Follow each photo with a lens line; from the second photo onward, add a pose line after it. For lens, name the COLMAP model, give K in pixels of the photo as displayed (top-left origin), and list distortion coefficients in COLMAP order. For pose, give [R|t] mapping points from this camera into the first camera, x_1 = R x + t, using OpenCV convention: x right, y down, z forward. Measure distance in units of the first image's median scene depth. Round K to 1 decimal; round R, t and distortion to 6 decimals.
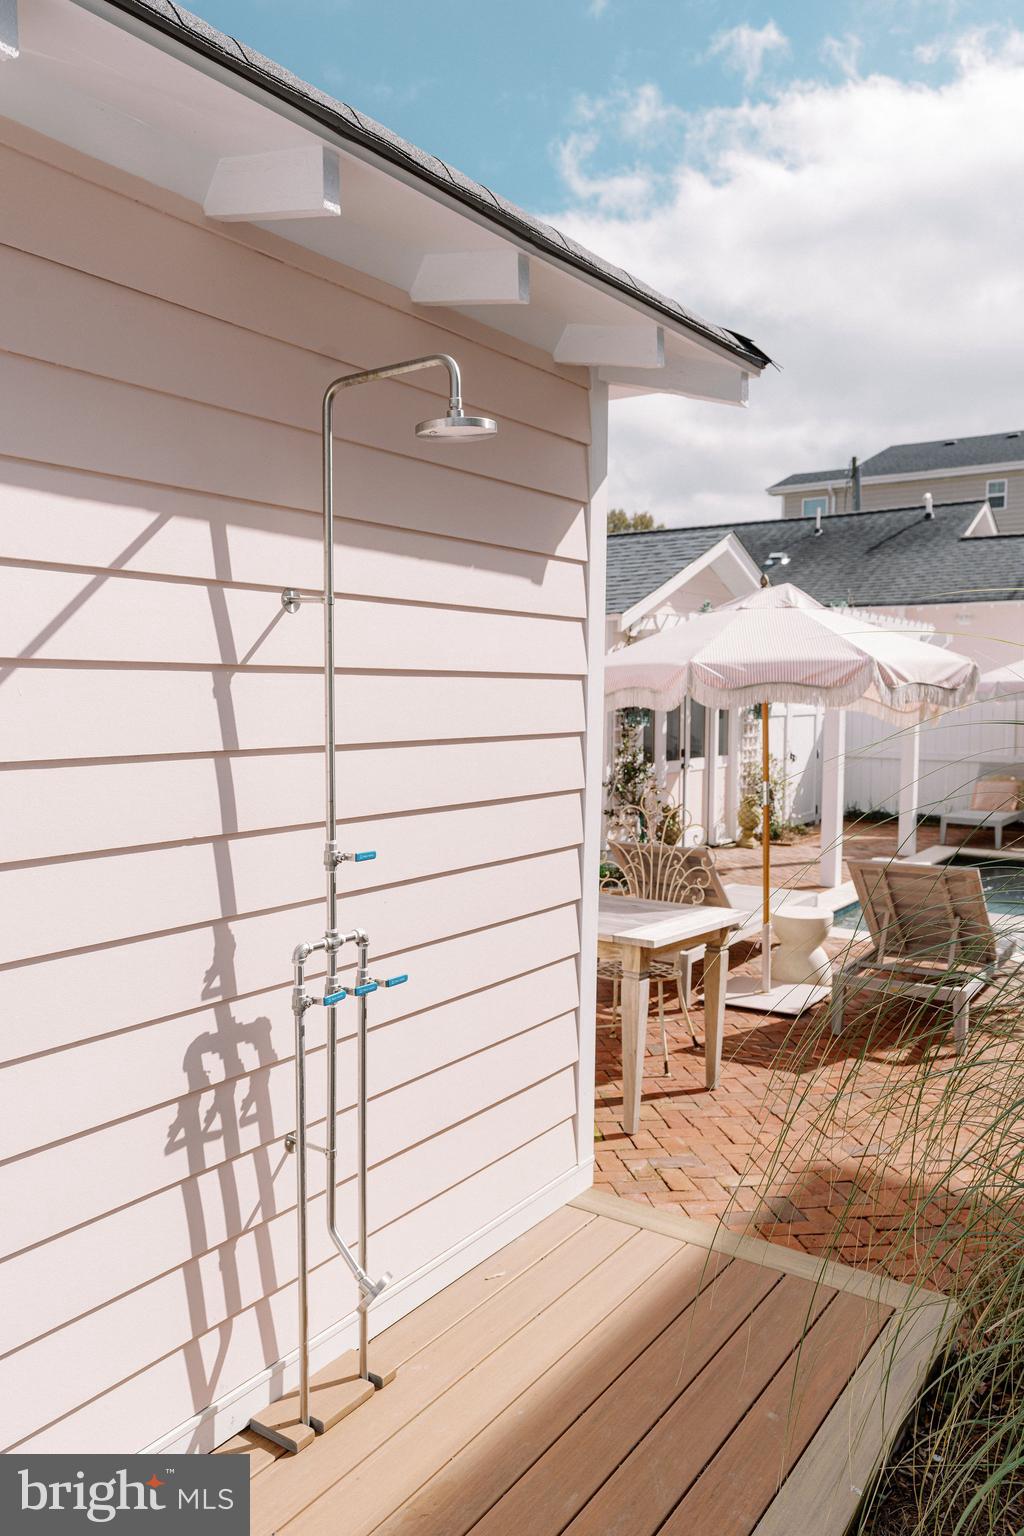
lens RADIAL K [[1143.3, 0, 489.0], [0, 1143.3, 818.9], [0, 0, 1]] dist [-0.004443, -0.000667]
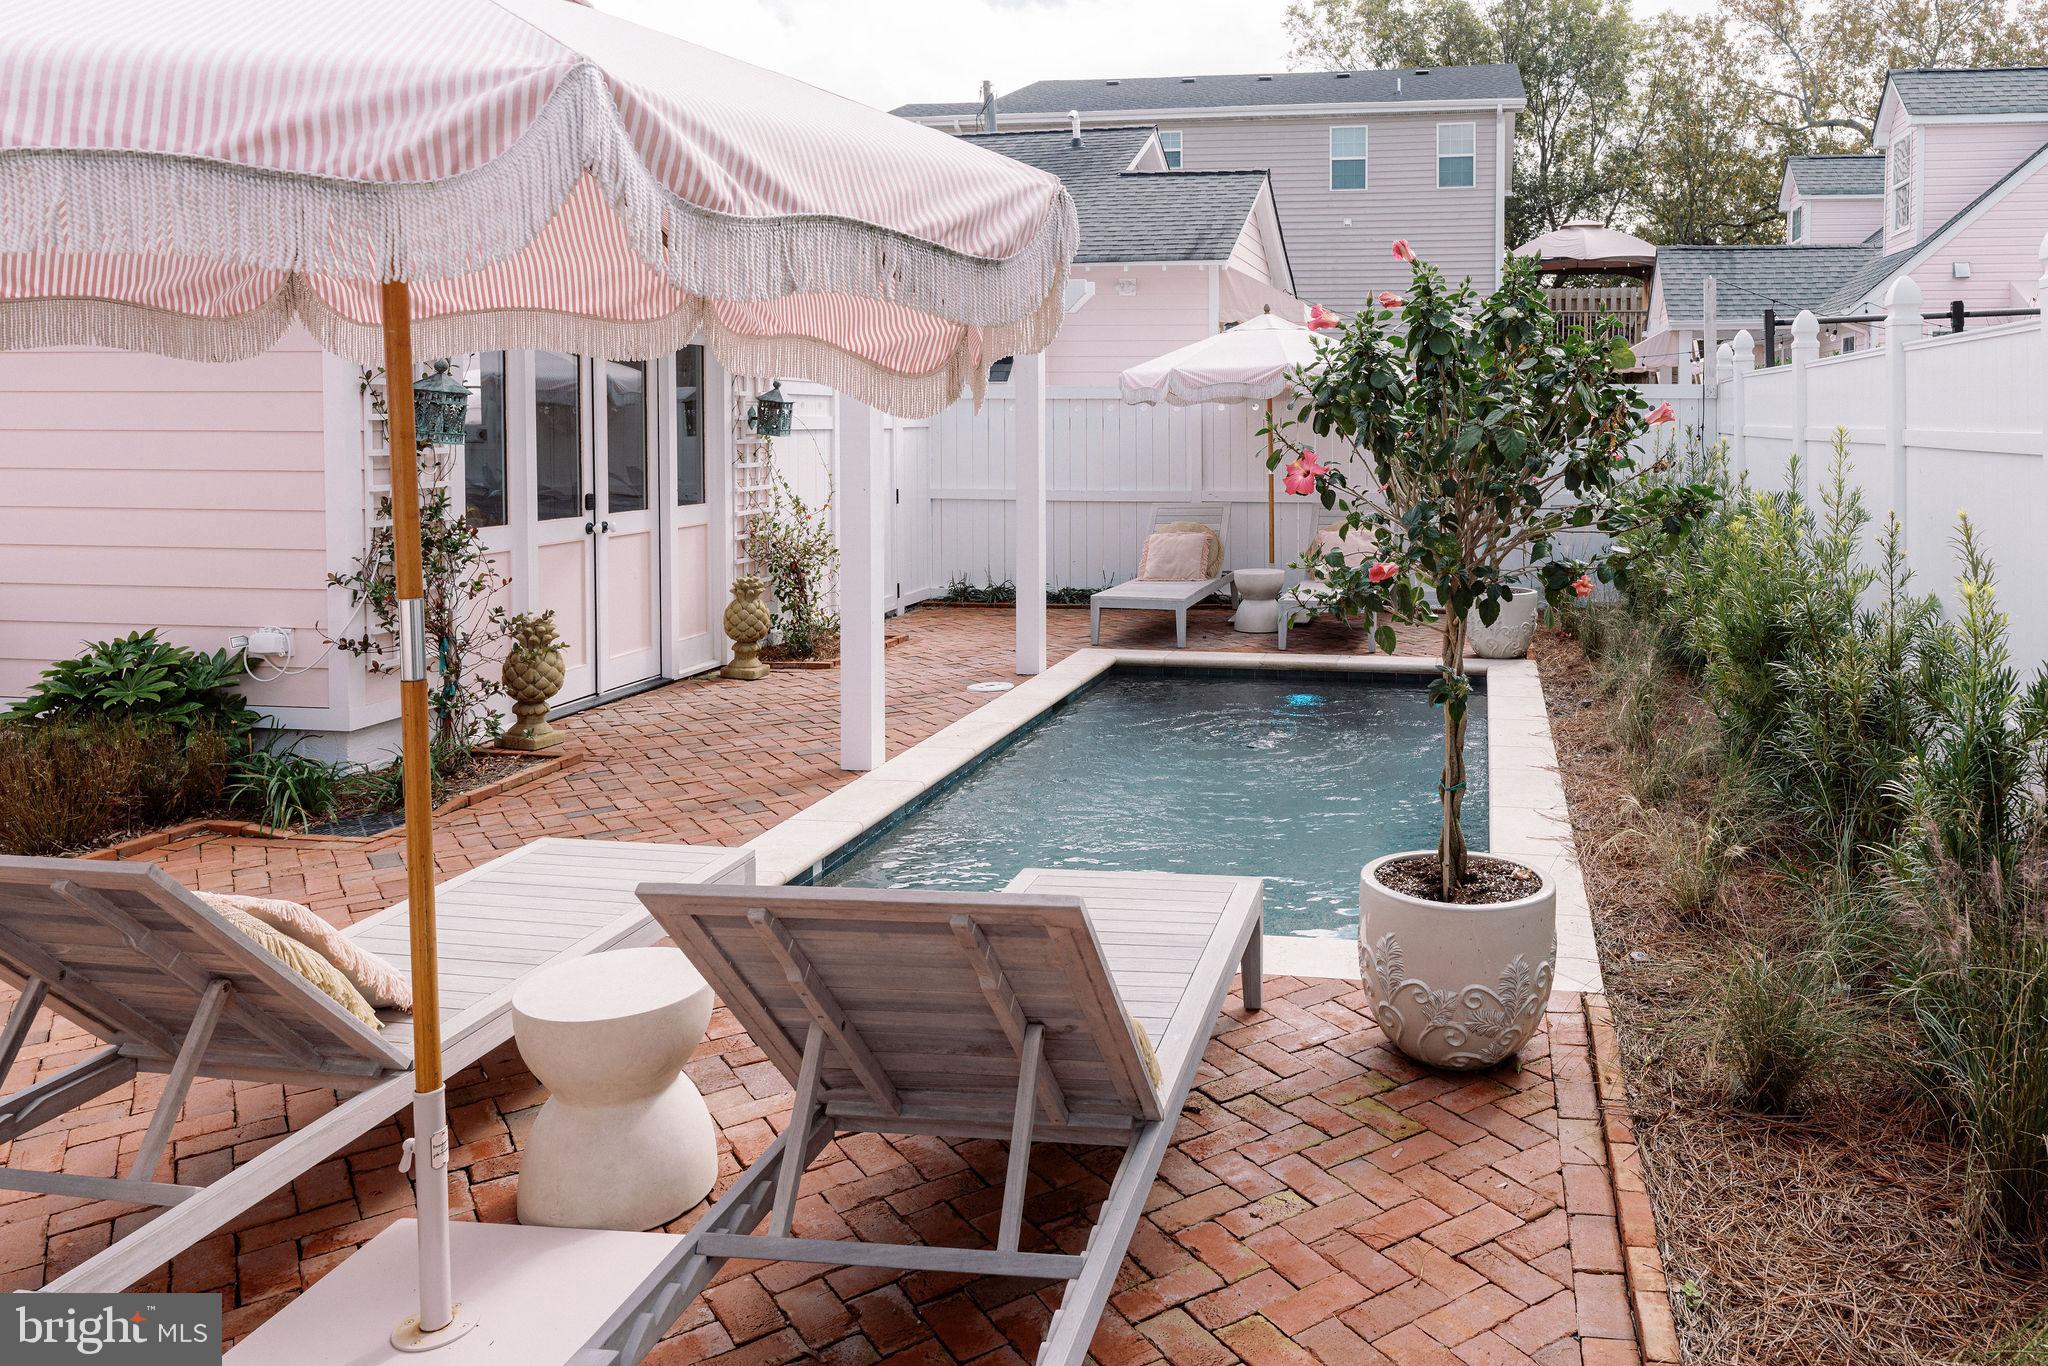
lens RADIAL K [[1400.9, 0, 1036.4], [0, 1400.9, 675.5], [0, 0, 1]] dist [0.001336, 0.000105]
pose [[0.951636, -0.068335, 0.299532, 0.158158], [0.047998, 0.996047, 0.074745, -0.017549], [-0.303456, -0.056753, 0.951154, 0.336963]]
